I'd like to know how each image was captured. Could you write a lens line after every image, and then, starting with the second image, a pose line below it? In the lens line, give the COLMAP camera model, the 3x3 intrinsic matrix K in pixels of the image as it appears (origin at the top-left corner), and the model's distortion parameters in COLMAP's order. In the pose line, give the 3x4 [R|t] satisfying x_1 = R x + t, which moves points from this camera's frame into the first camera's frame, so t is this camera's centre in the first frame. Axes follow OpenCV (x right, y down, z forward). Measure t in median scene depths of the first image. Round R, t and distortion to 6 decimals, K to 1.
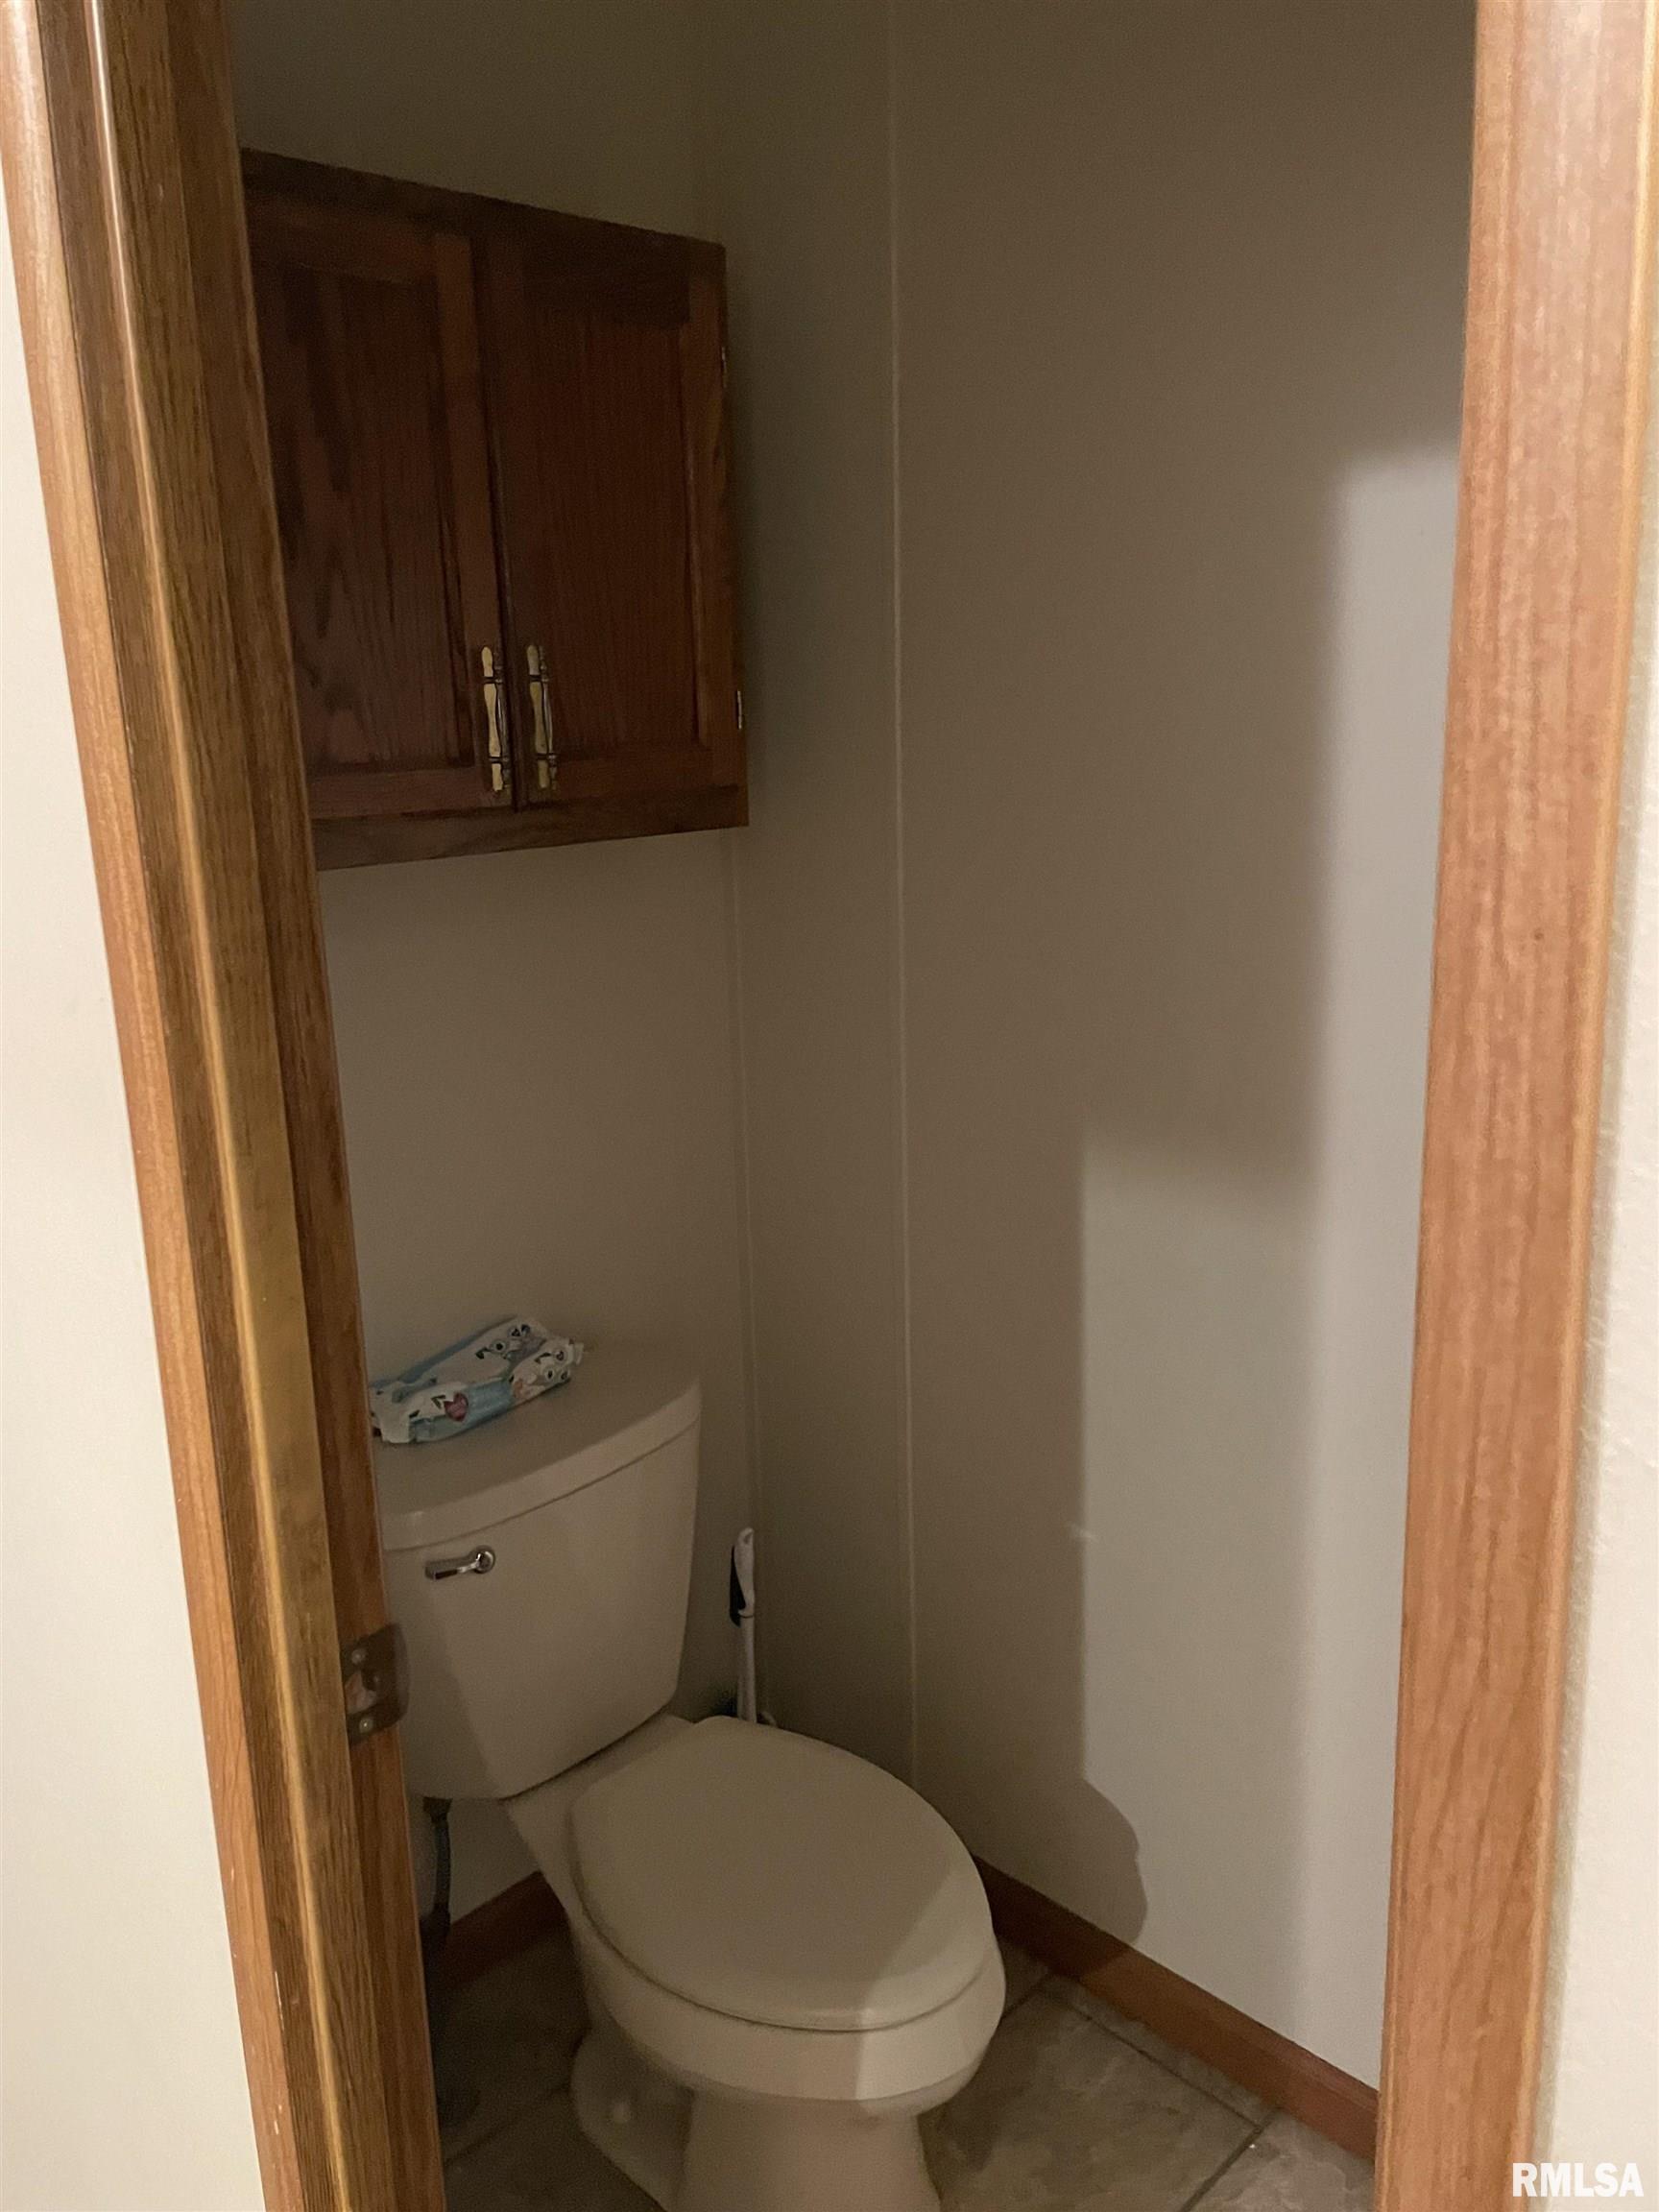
lens RADIAL K [[1636.7, 0, 830.8], [0, 1636.7, 1105.3], [0, 0, 1]] dist [0.024030, -0.017818]
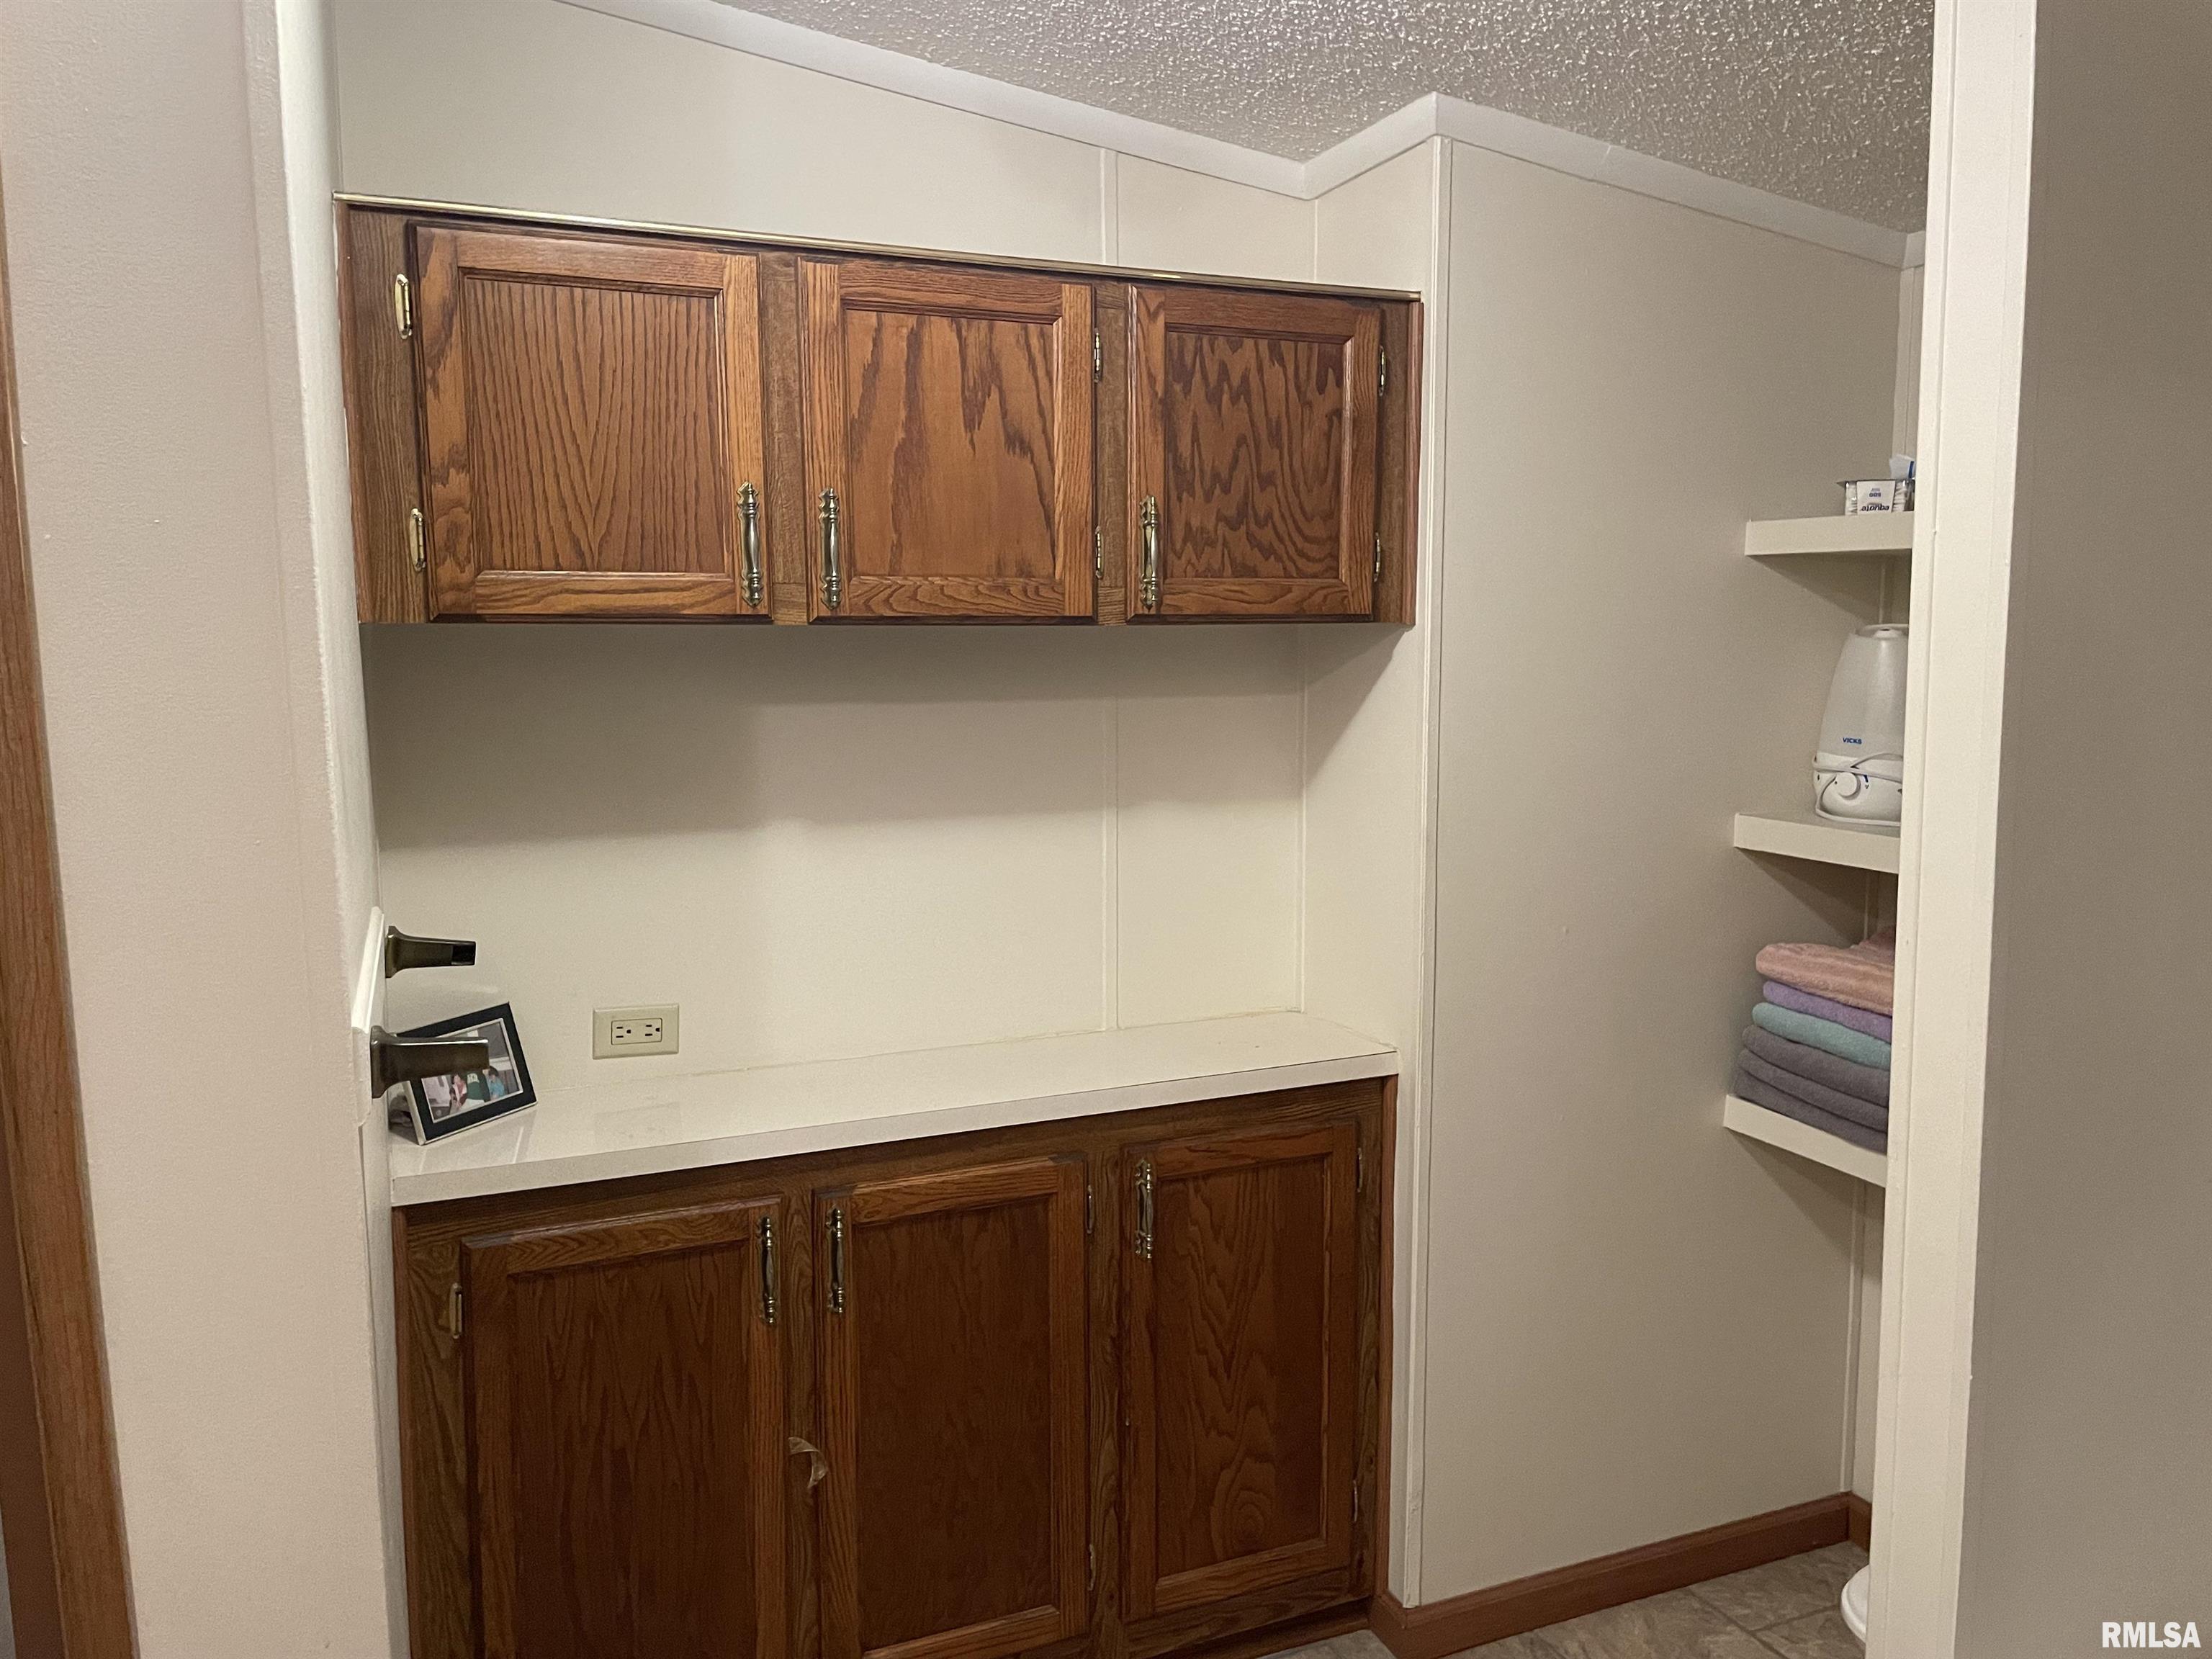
lens RADIAL K [[1636.7, 0, 1108.4], [0, 1636.7, 827.7], [0, 0, 1]] dist [0.024030, -0.017818]
pose [[0.531476, -0.075416, 0.843709, -1.204584], [0.168925, 0.985459, -0.018325, 0.498390], [-0.830059, 0.152263, 0.536487, -2.539313]]
